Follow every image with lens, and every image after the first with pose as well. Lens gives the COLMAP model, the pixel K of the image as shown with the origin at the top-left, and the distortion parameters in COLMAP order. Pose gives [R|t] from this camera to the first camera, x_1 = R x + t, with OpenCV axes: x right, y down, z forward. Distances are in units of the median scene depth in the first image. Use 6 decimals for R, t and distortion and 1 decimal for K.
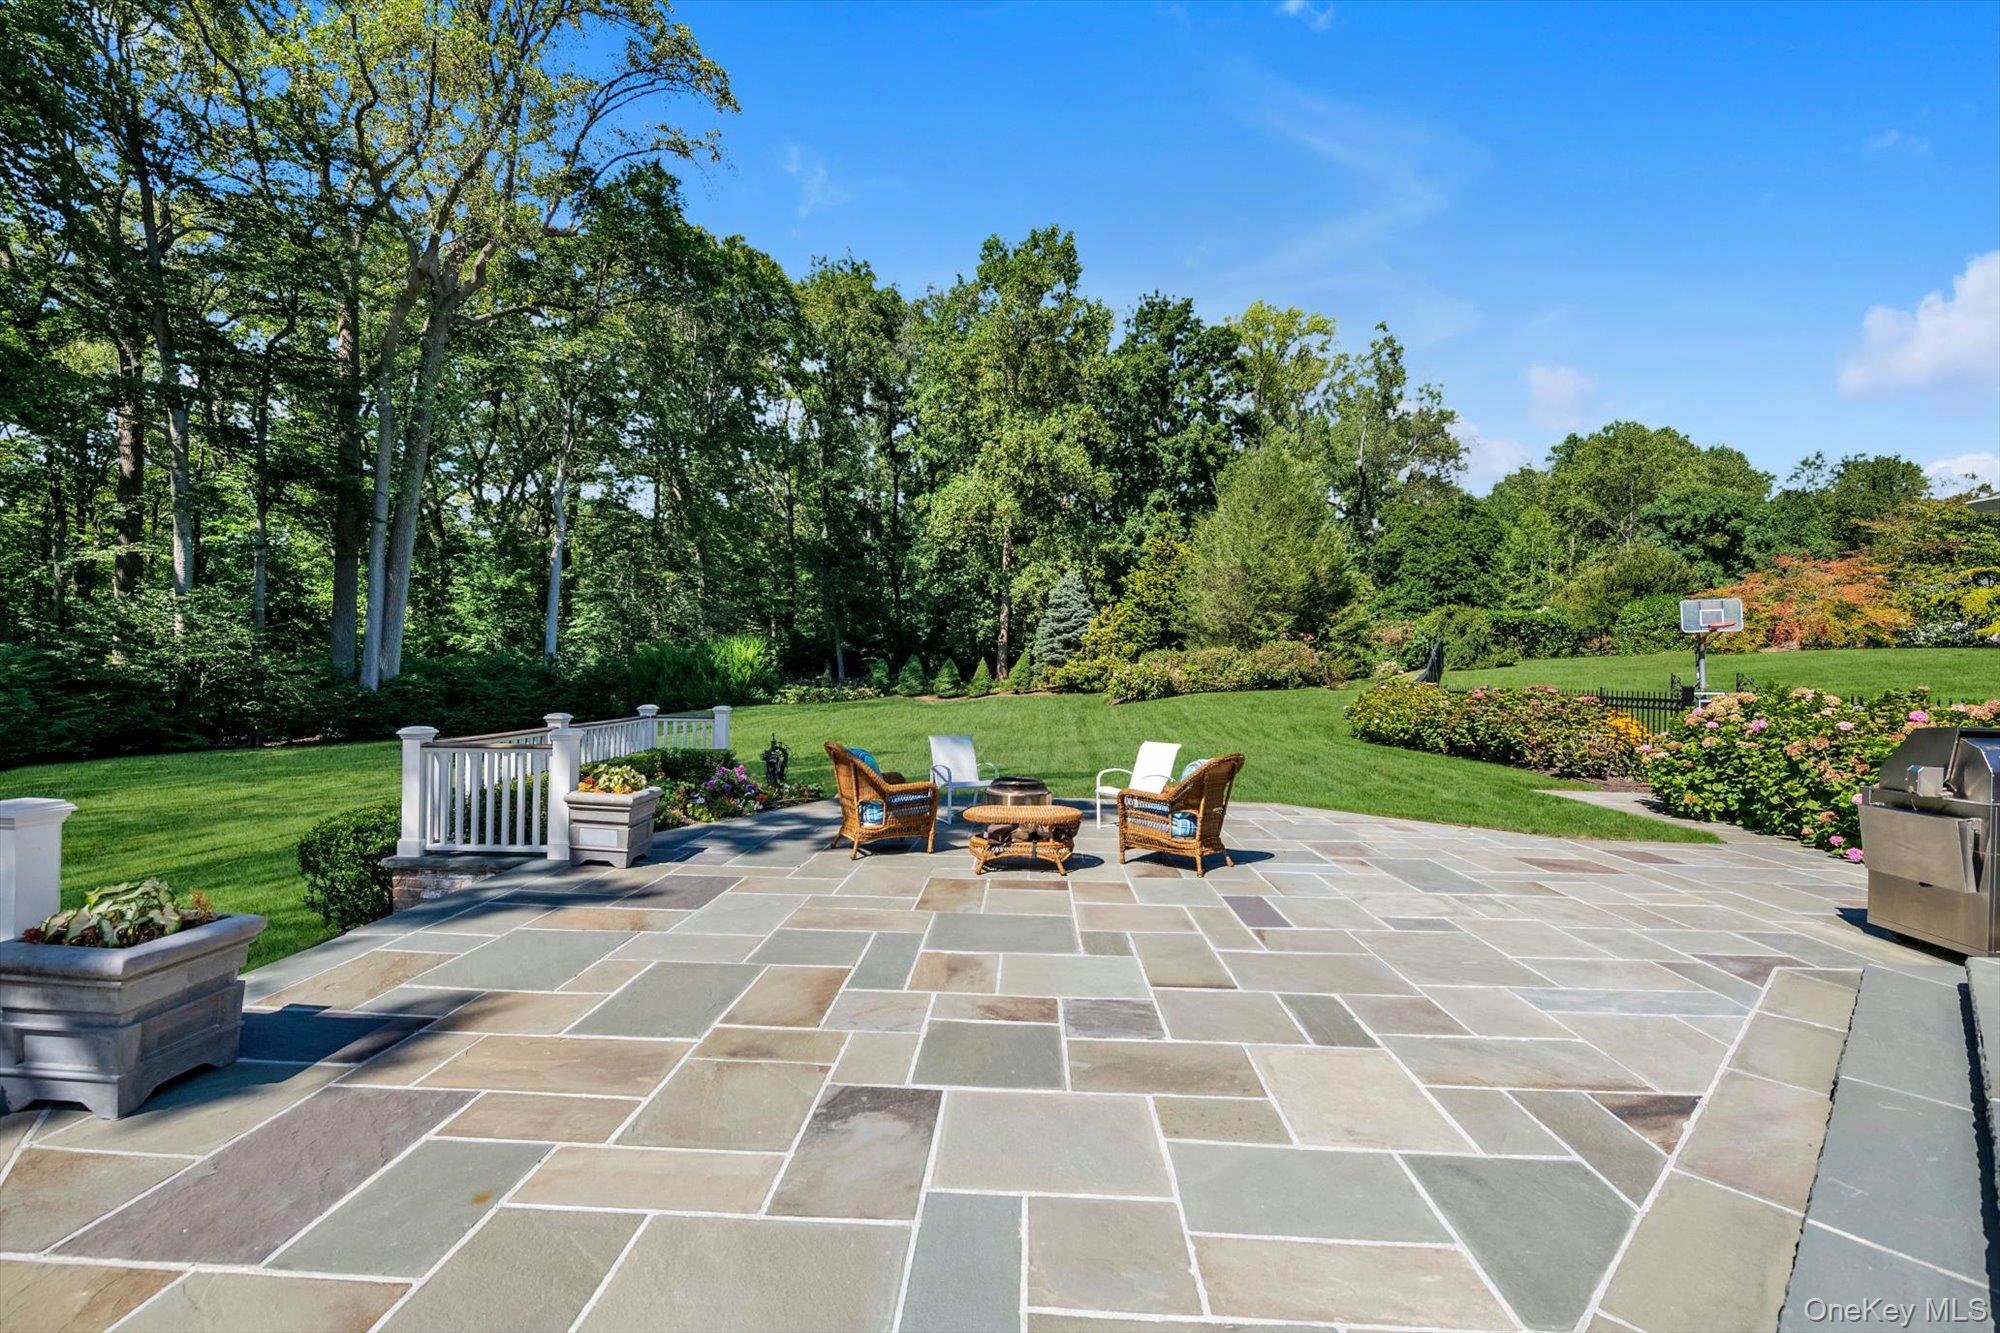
lens RADIAL K [[806.6, 0, 1001.4], [0, 806.6, 672.4], [0, 0, 1]] dist [-0.010229, -0.000873]
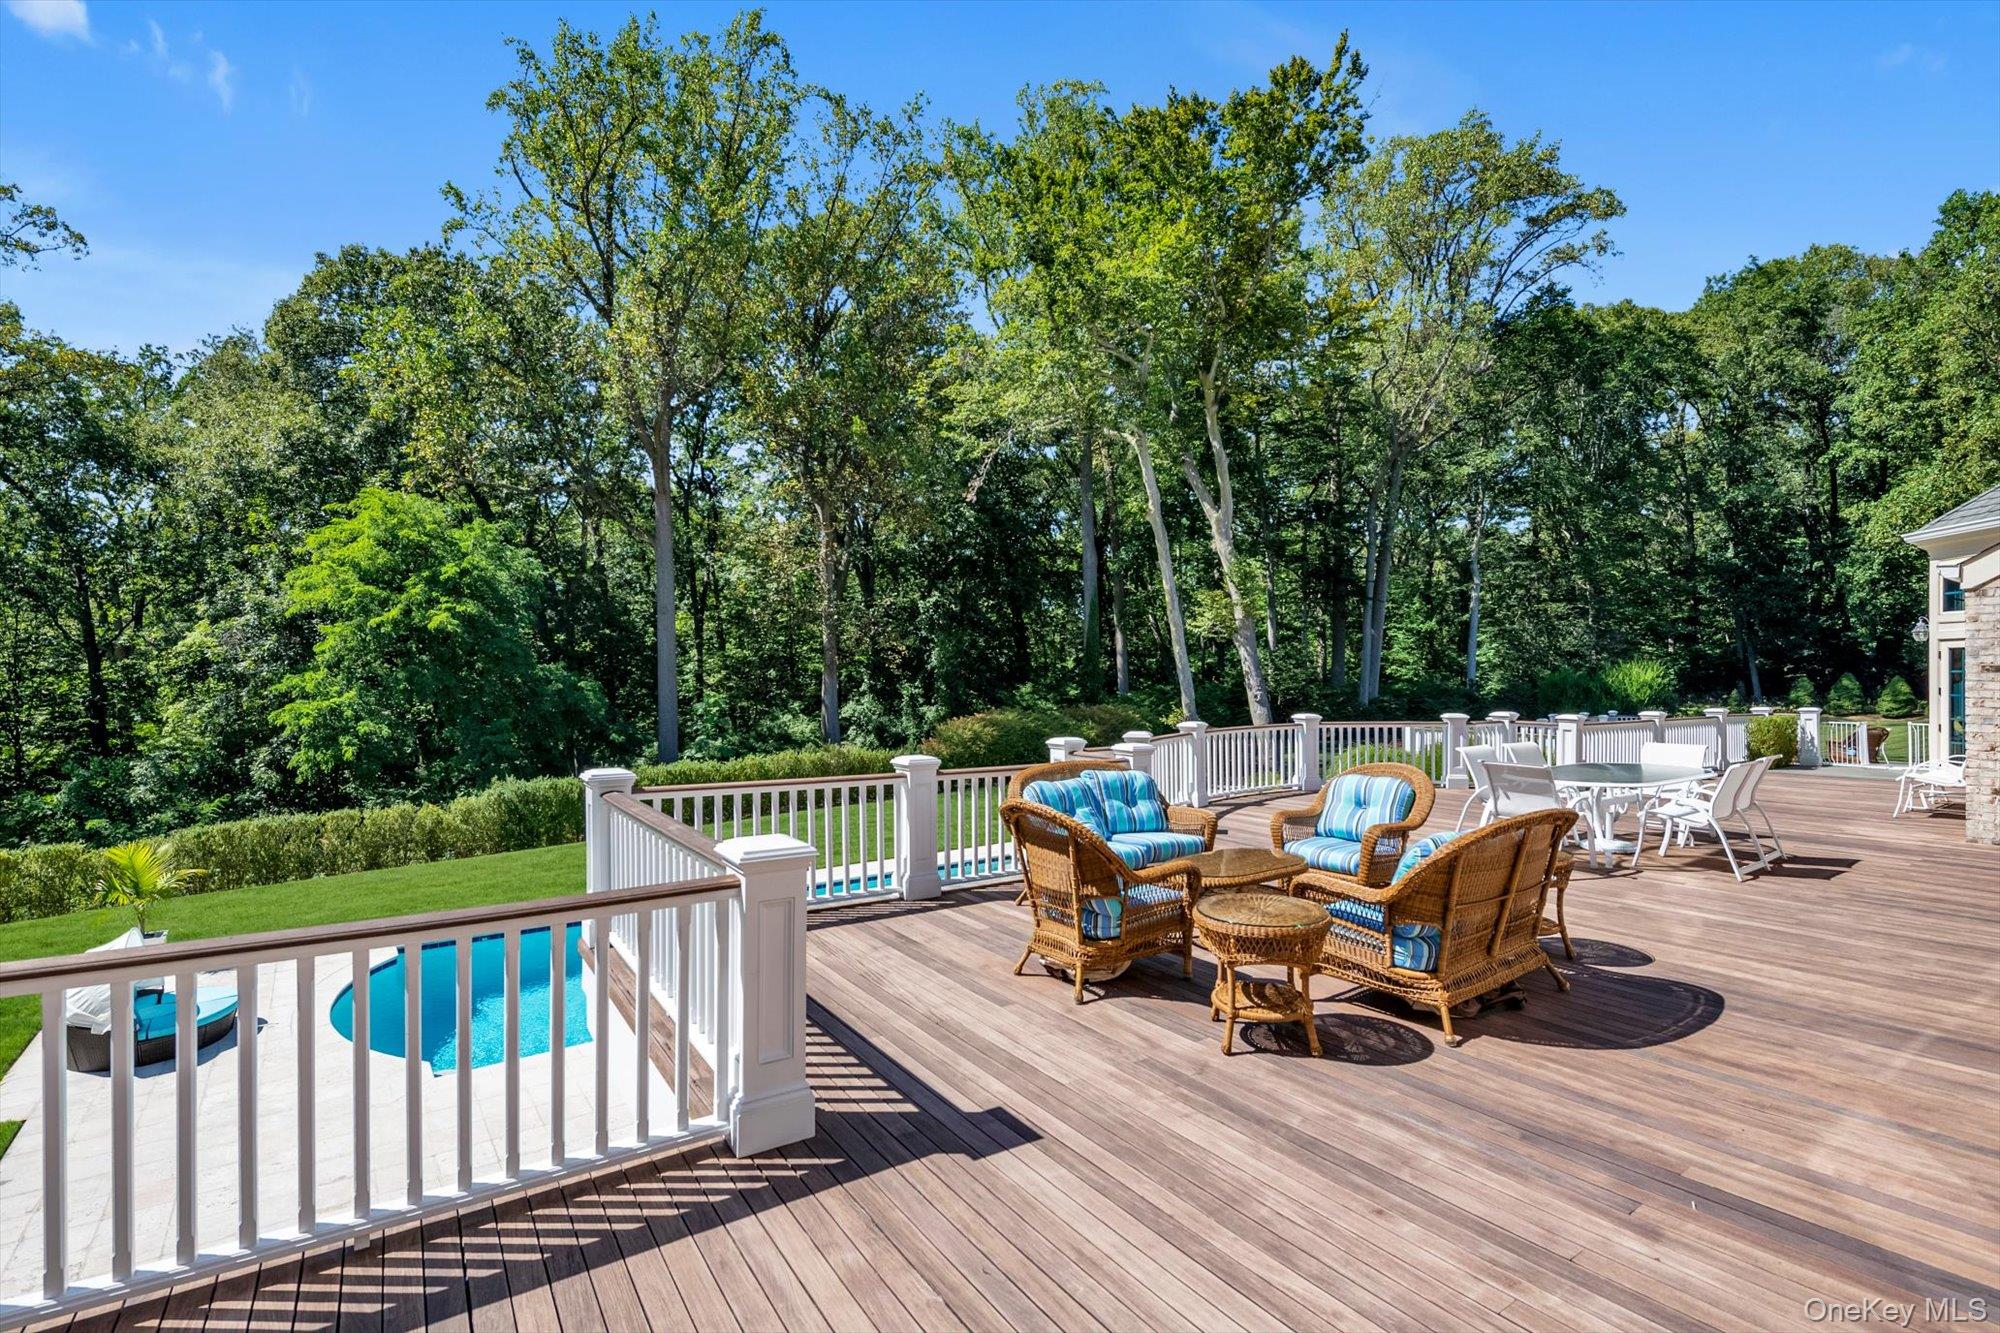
lens RADIAL K [[854.6, 0, 1015.2], [0, 854.6, 685.0], [0, 0, 1]] dist [-0.007001, -0.001930]
pose [[0.595270, -0.013918, -0.803405, 0.108520], [0.005580, 0.999897, -0.013188, 0.001007], [0.803506, 0.003367, 0.595287, -0.383762]]
